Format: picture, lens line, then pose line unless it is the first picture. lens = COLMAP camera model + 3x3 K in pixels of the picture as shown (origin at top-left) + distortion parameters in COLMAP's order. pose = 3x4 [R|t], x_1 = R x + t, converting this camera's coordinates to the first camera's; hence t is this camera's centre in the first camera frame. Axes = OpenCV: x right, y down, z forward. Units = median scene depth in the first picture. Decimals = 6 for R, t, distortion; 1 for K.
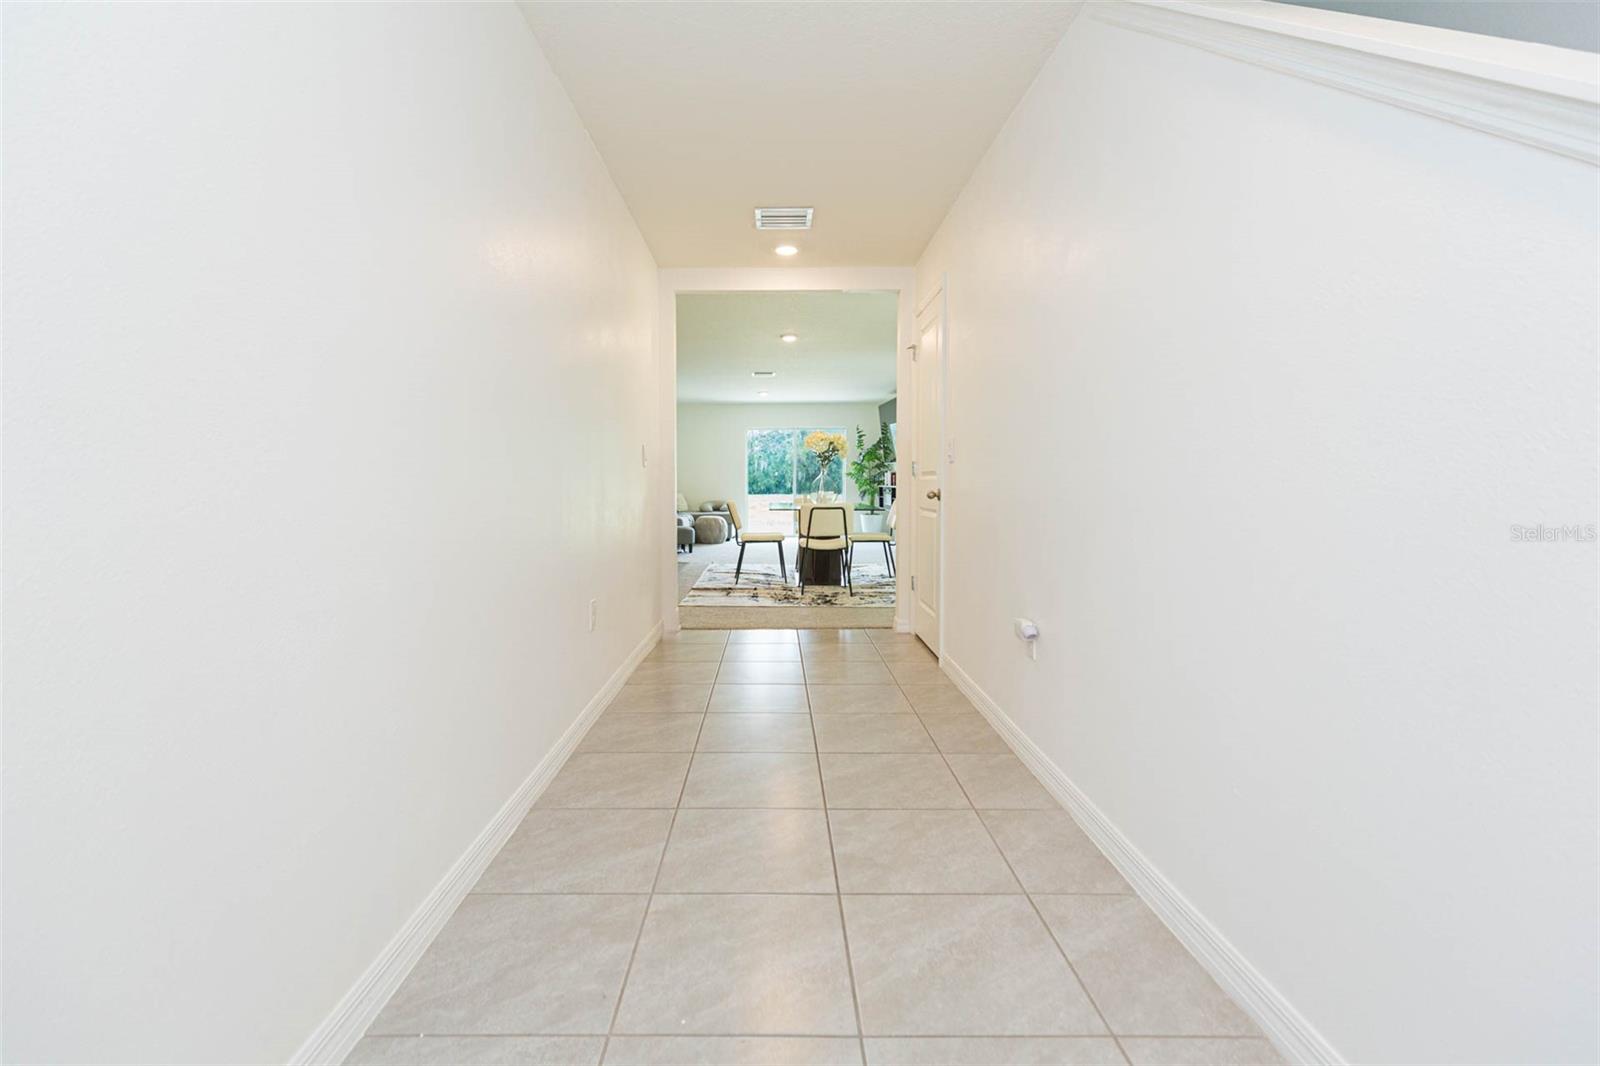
lens RADIAL K [[704.0, 0, 801.6], [0, 704.0, 502.5], [0, 0, 1]] dist [0.002458, -0.000402]
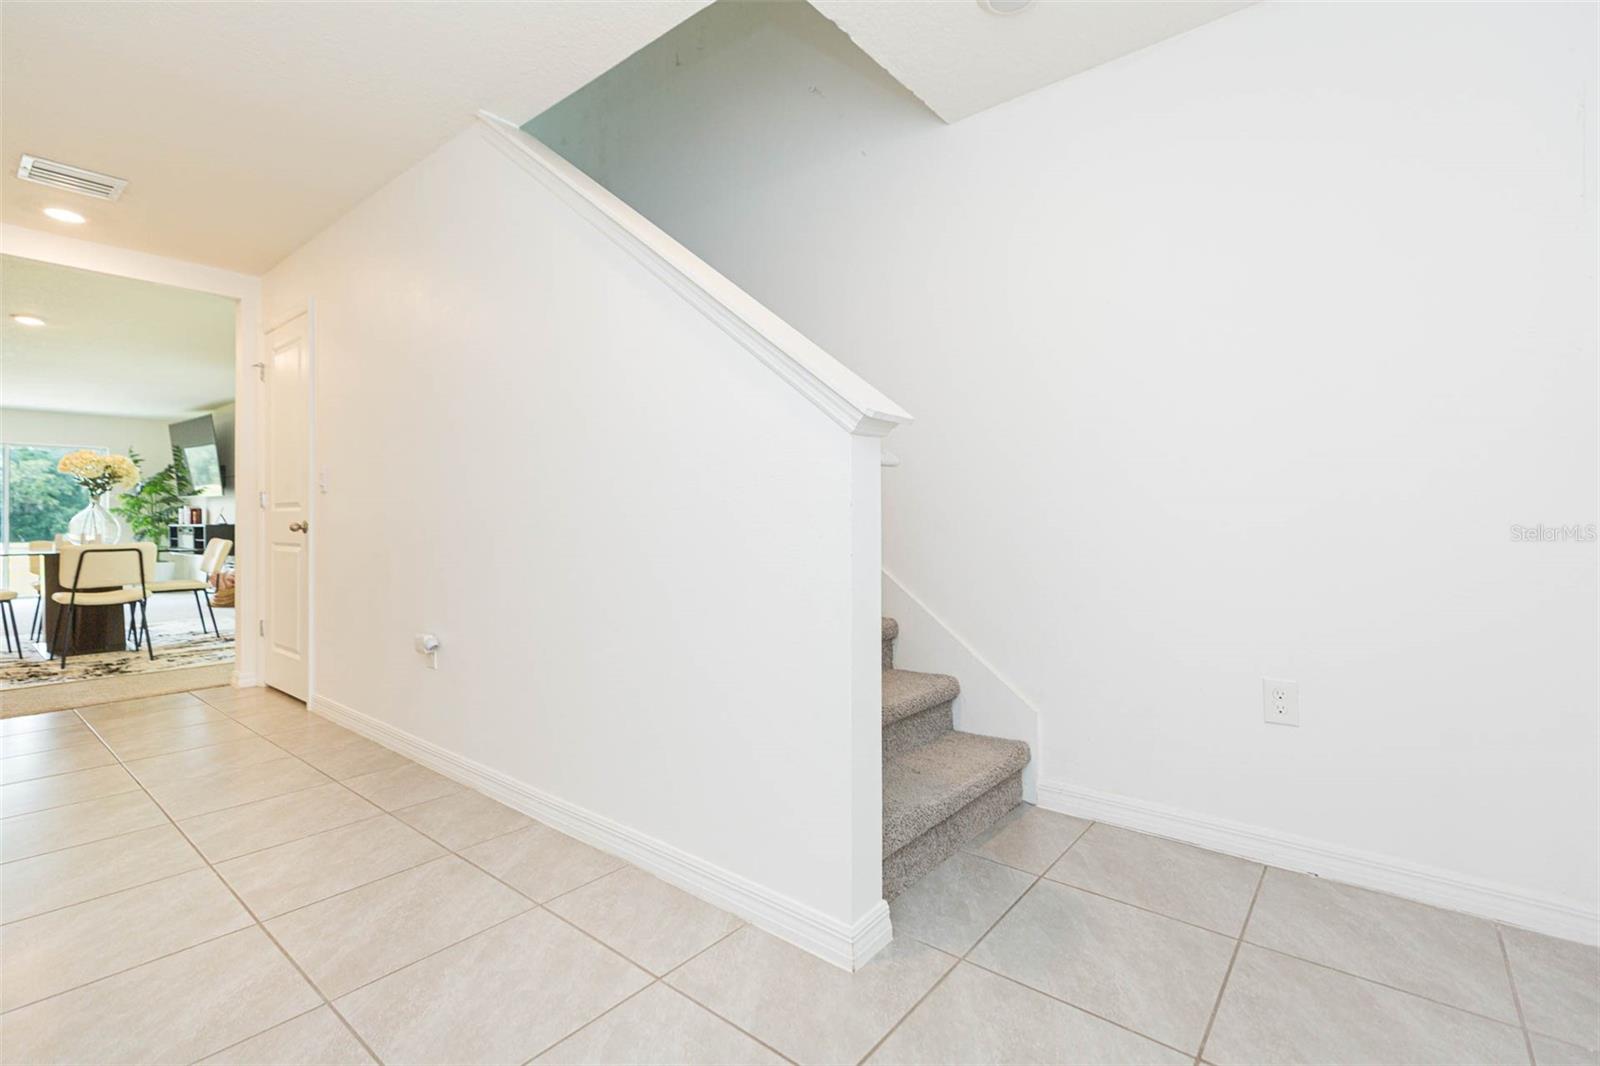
lens RADIAL K [[714.6, 0, 809.2], [0, 714.6, 538.8], [0, 0, 1]] dist [0.002647, -0.000090]
pose [[0.626056, -0.020993, 0.779495, -0.097254], [0.030911, 0.999520, 0.002092, 0.017694], [-0.779165, 0.022785, 0.626405, -0.097310]]
